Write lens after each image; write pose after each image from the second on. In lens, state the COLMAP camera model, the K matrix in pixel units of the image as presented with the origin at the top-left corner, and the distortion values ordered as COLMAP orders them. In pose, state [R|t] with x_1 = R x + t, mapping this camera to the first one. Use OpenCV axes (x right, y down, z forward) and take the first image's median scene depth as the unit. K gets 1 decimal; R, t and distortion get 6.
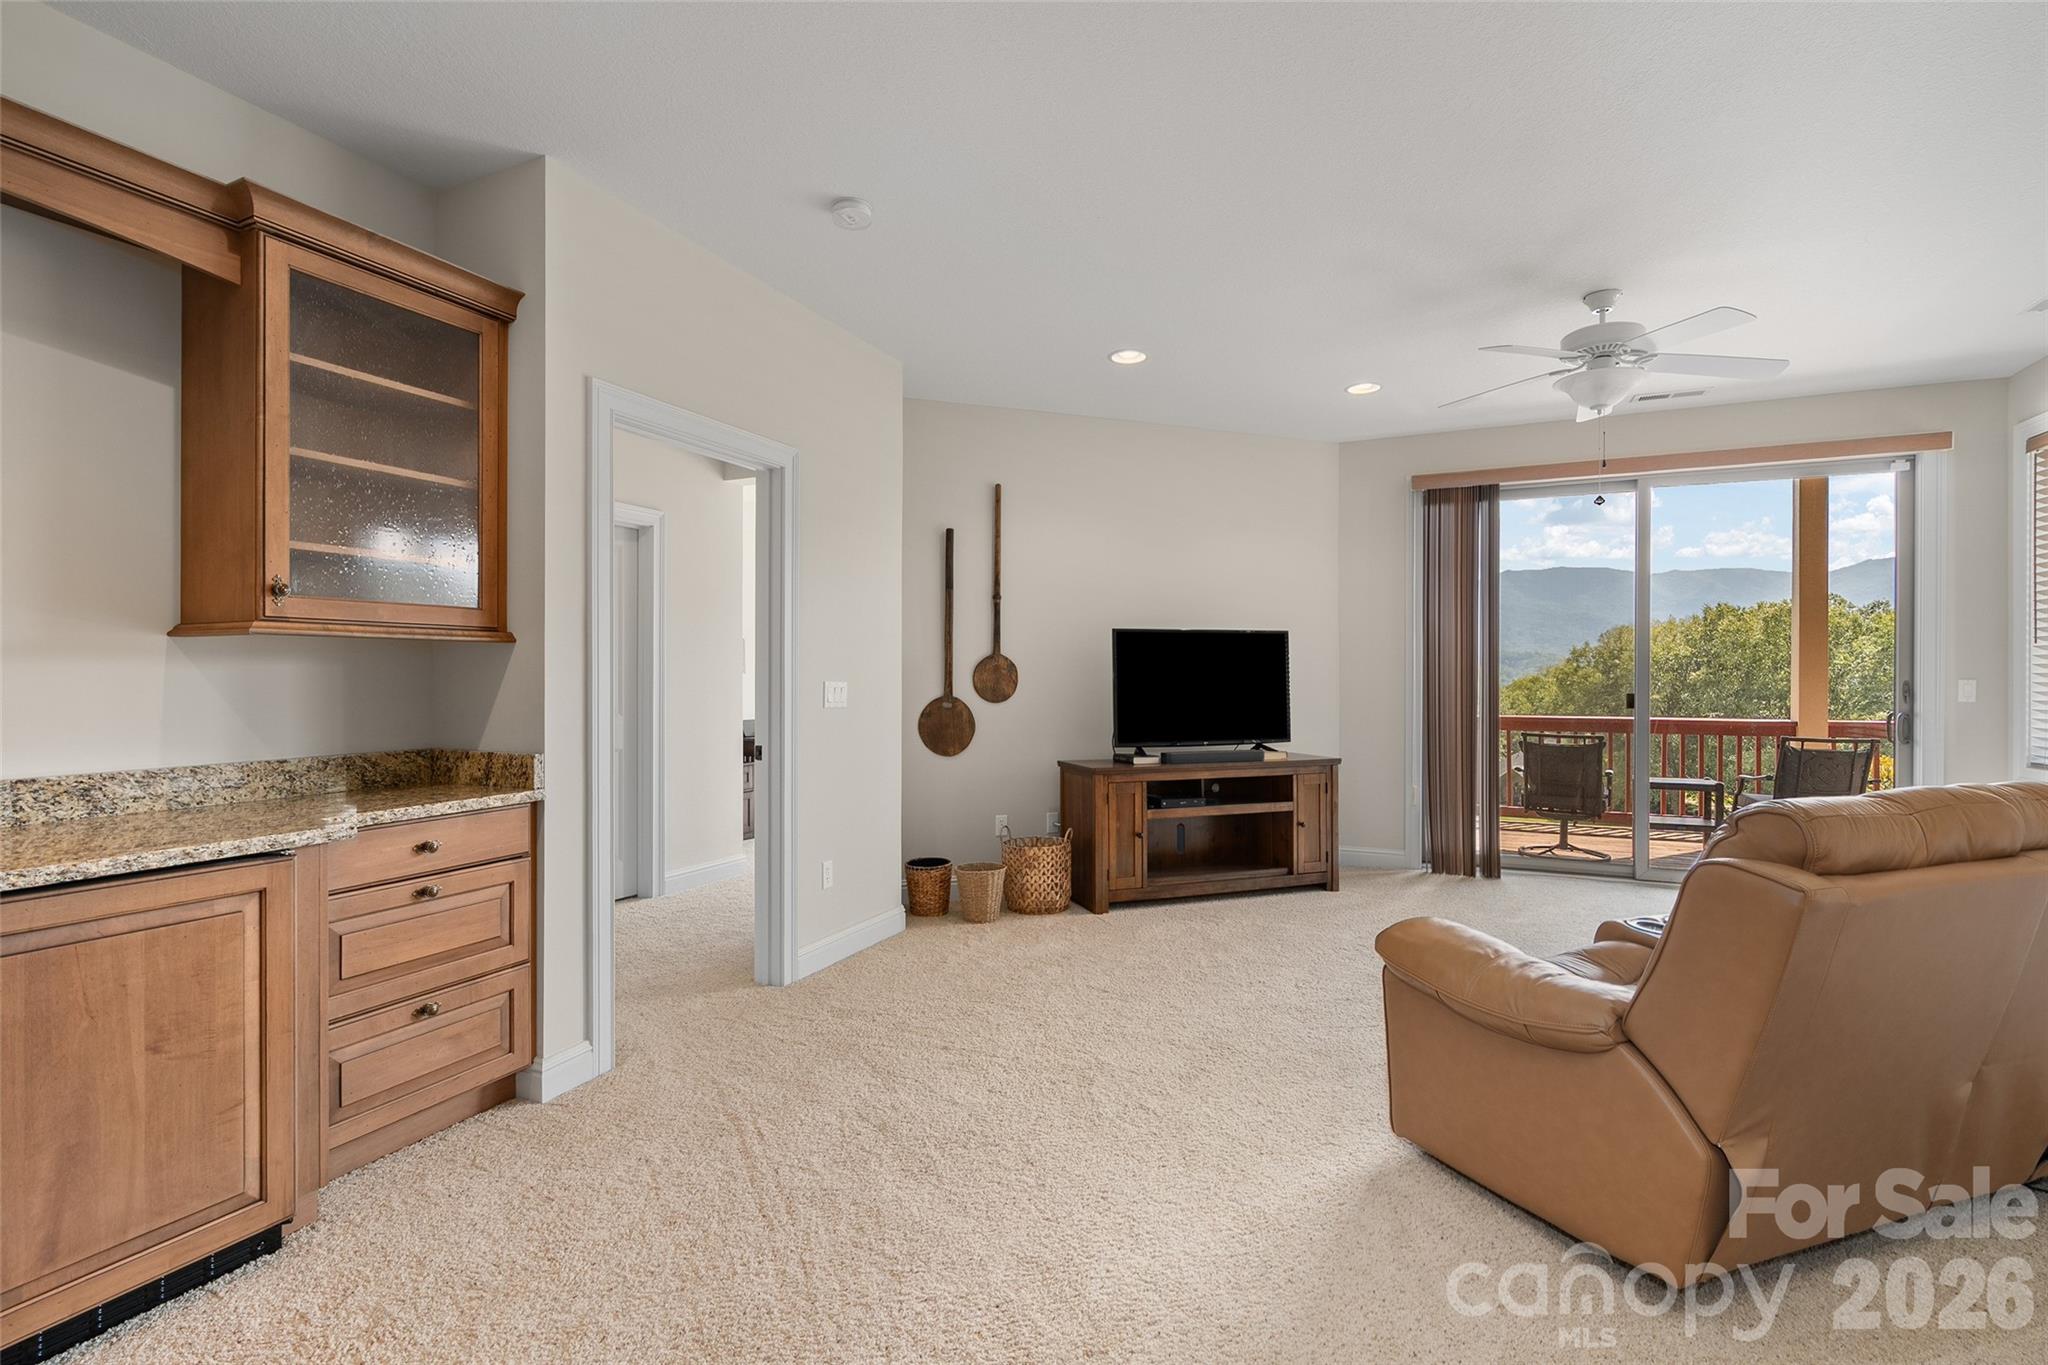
lens RADIAL K [[924.9, 0, 1021.5], [0, 924.9, 672.4], [0, 0, 1]] dist [-0.003714, 0.000284]
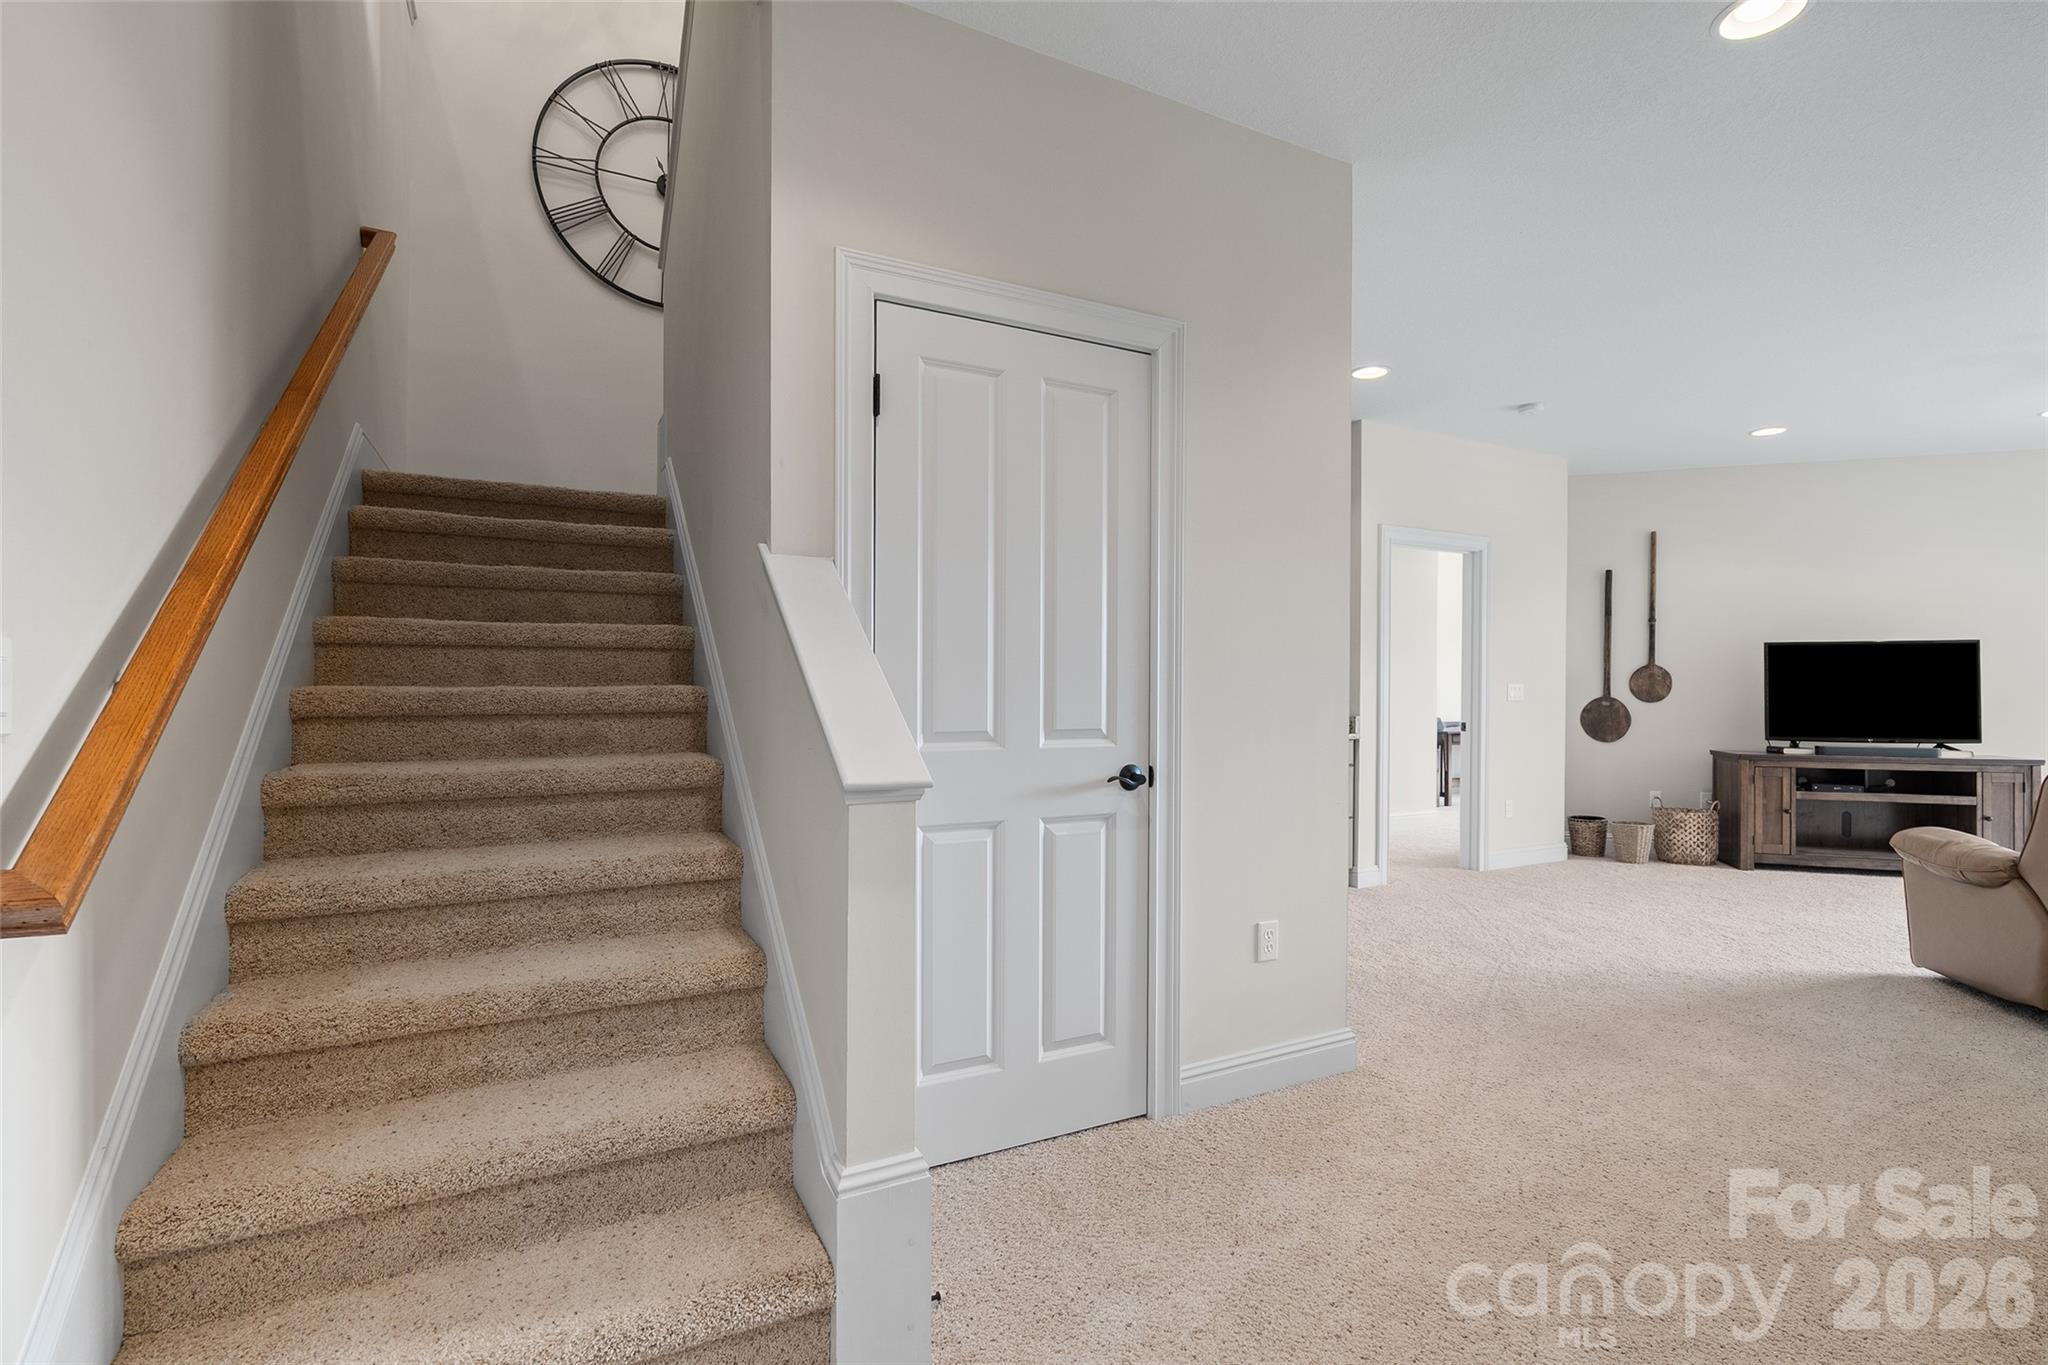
lens RADIAL K [[924.9, 0, 1032.8], [0, 924.9, 695.4], [0, 0, 1]] dist [-0.003714, 0.000284]
pose [[0.788848, 0.007569, -0.614541, 0.086482], [-0.001581, 0.999946, 0.010286, 0.011874], [0.614586, -0.007142, 0.788818, -0.554048]]
